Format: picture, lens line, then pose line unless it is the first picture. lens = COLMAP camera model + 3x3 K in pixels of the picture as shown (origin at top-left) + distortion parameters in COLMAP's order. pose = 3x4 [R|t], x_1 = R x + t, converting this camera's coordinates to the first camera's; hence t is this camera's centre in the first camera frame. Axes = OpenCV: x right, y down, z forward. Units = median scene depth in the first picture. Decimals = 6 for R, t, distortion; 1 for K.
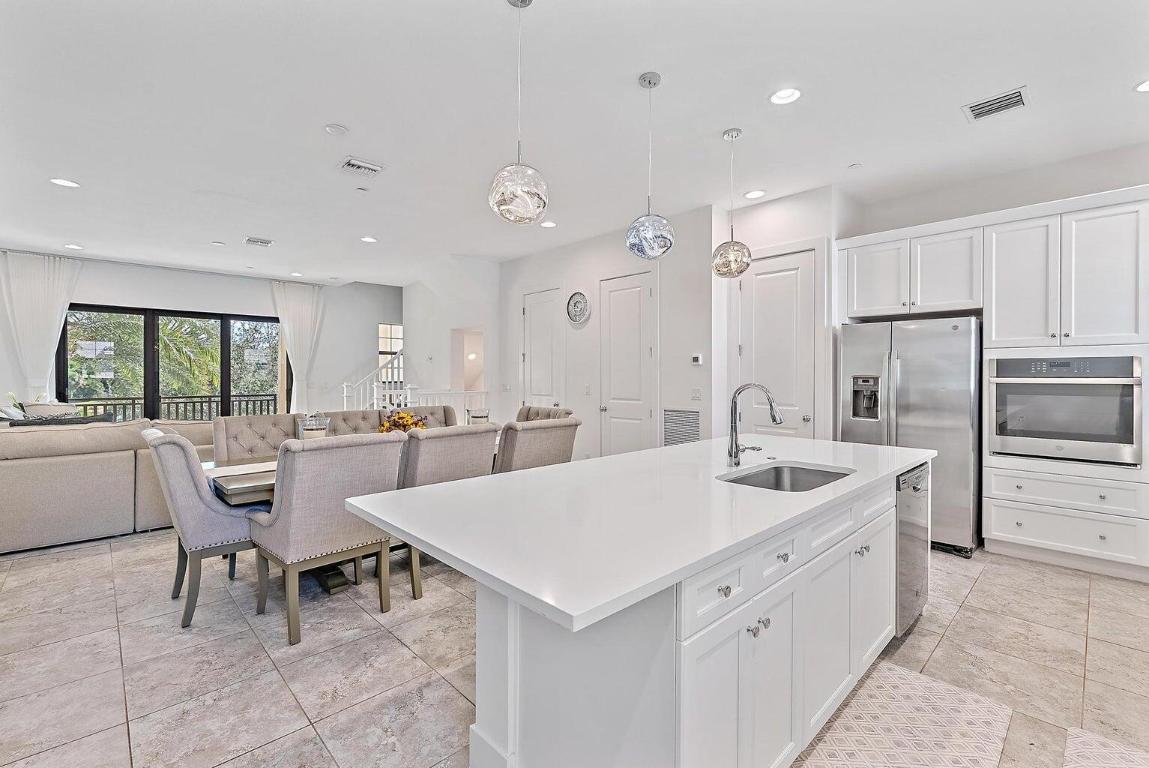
lens RADIAL K [[505.5, 0, 575.0], [0, 505.5, 377.4], [0, 0, 1]] dist [-0.001315, -0.000173]
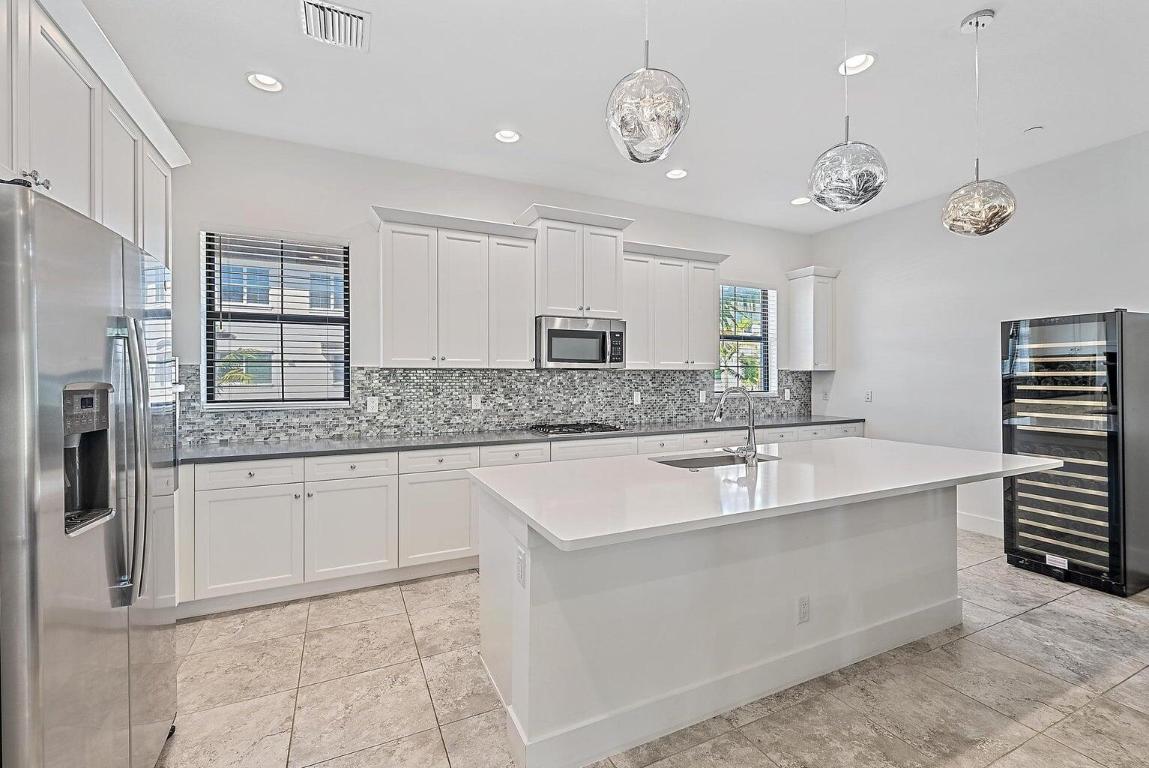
lens RADIAL K [[494.3, 0, 572.9], [0, 494.3, 381.5], [0, 0, 1]] dist [0.001563, 0.000226]
pose [[-0.949866, 0.001367, 0.312654, 0.287518], [0.003986, 0.999962, 0.007736, -0.007998], [-0.312632, 0.008595, -0.949835, 1.743049]]
